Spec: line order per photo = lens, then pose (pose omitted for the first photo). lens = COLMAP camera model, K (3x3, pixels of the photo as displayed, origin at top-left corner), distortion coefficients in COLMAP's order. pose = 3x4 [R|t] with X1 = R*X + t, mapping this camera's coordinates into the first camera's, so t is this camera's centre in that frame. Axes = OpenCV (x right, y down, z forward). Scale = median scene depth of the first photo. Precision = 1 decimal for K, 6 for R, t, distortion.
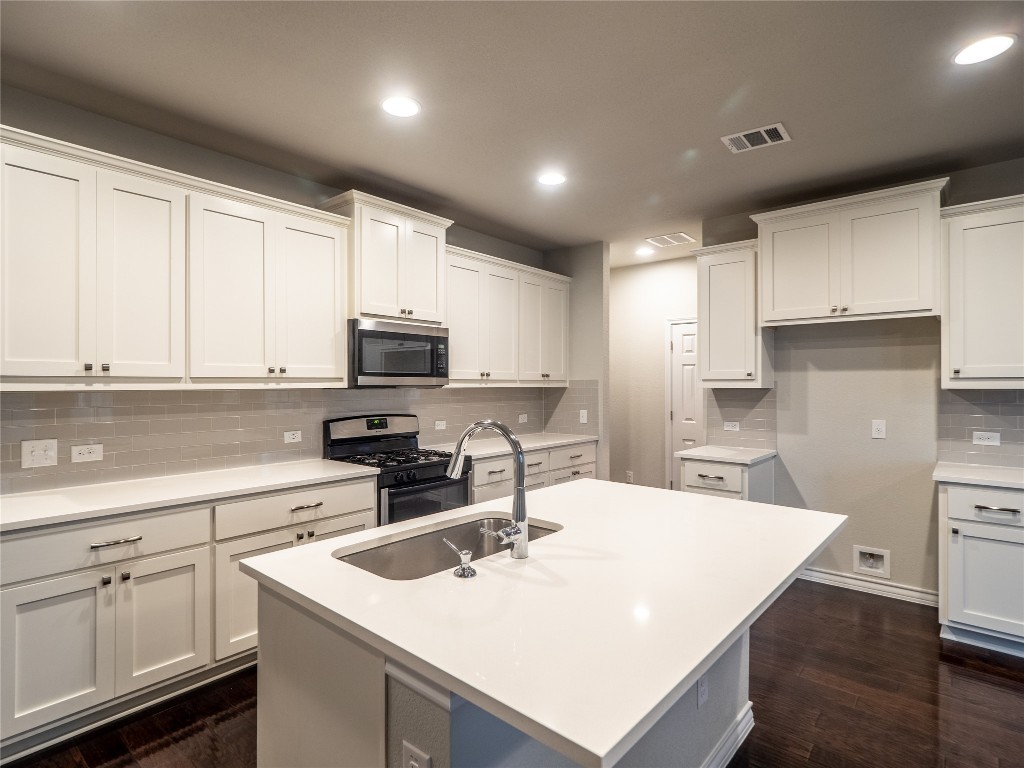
lens RADIAL K [[538.1, 0, 491.4], [0, 538.1, 381.7], [0, 0, 1]] dist [0.002824, -0.001204]
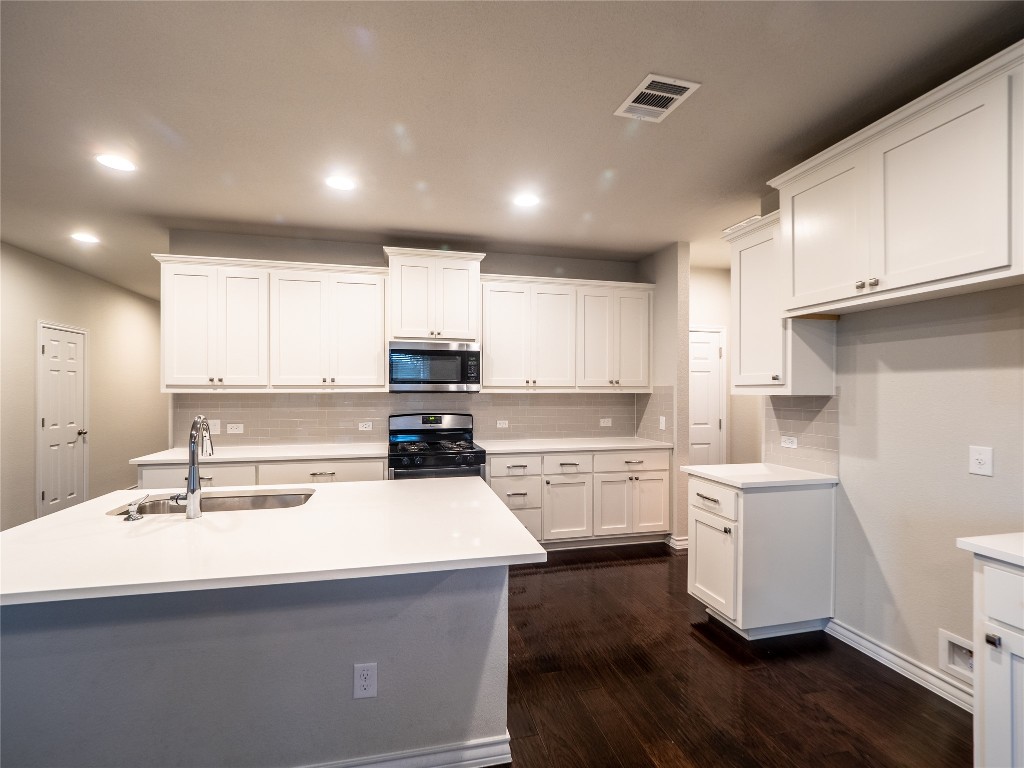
lens RADIAL K [[437.6, 0, 492.9], [0, 437.6, 388.9], [0, 0, 1]] dist [-0.001601, -0.000293]
pose [[0.812890, -0.000197, -0.582417, 0.537176], [0.000814, 0.999999, 0.000798, 0.001719], [0.582417, -0.001122, 0.812890, 0.230412]]
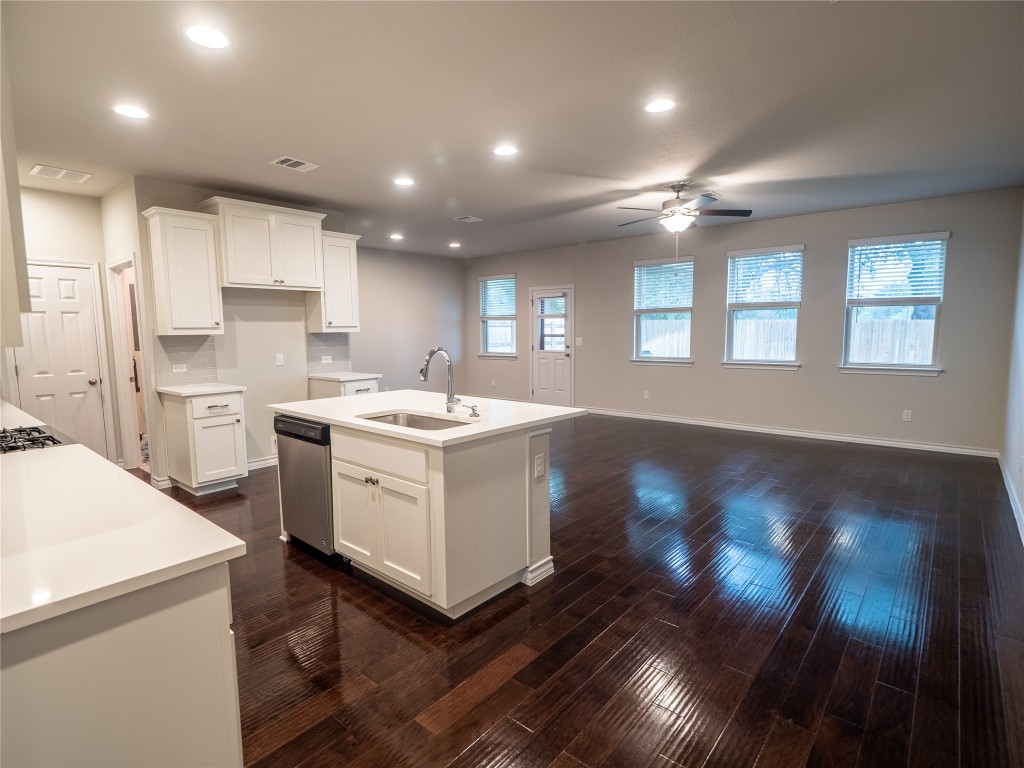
lens RADIAL K [[538.1, 0, 515.7], [0, 538.1, 382.1], [0, 0, 1]] dist [0.002824, -0.001204]
pose [[-0.009732, -0.101478, 0.994790, -0.831318], [0.008572, 0.994792, 0.101562, 0.000636], [-0.999916, 0.009516, -0.008811, 0.323333]]
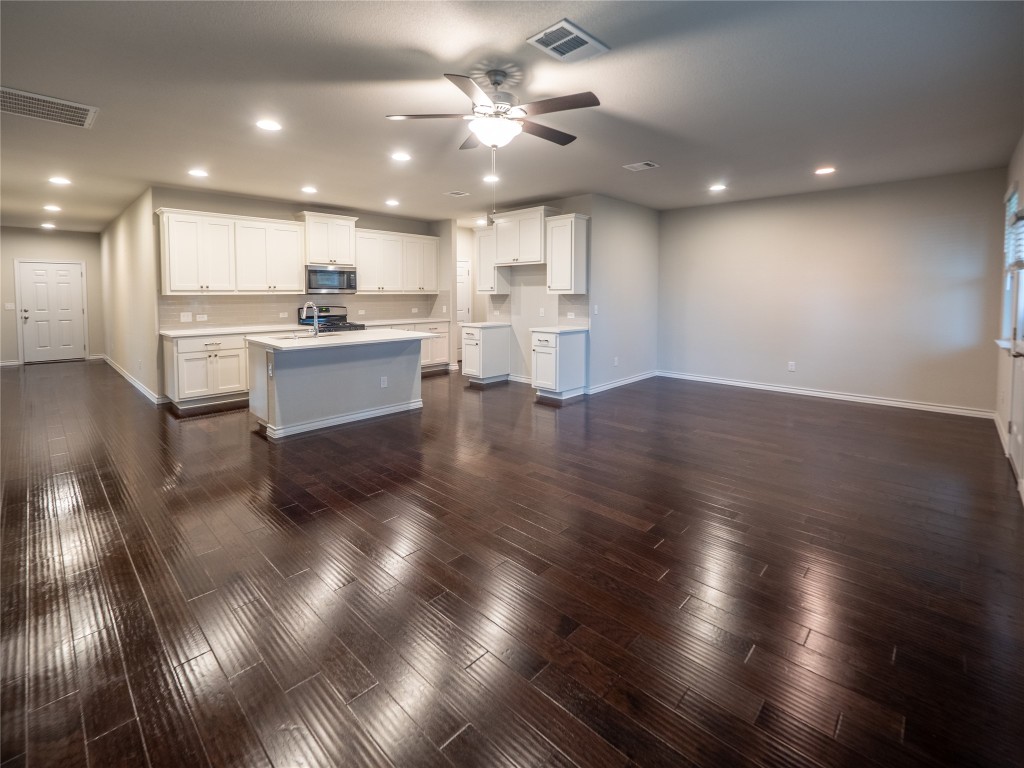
lens RADIAL K [[451.8, 0, 492.5], [0, 451.8, 314.6], [0, 0, 1]] dist [0.008782, -0.000221]
pose [[0.998321, 0.000444, -0.057925, 0.611659], [0.002532, 0.998680, 0.051295, 0.000990], [0.057871, -0.051356, 0.997002, -0.862818]]
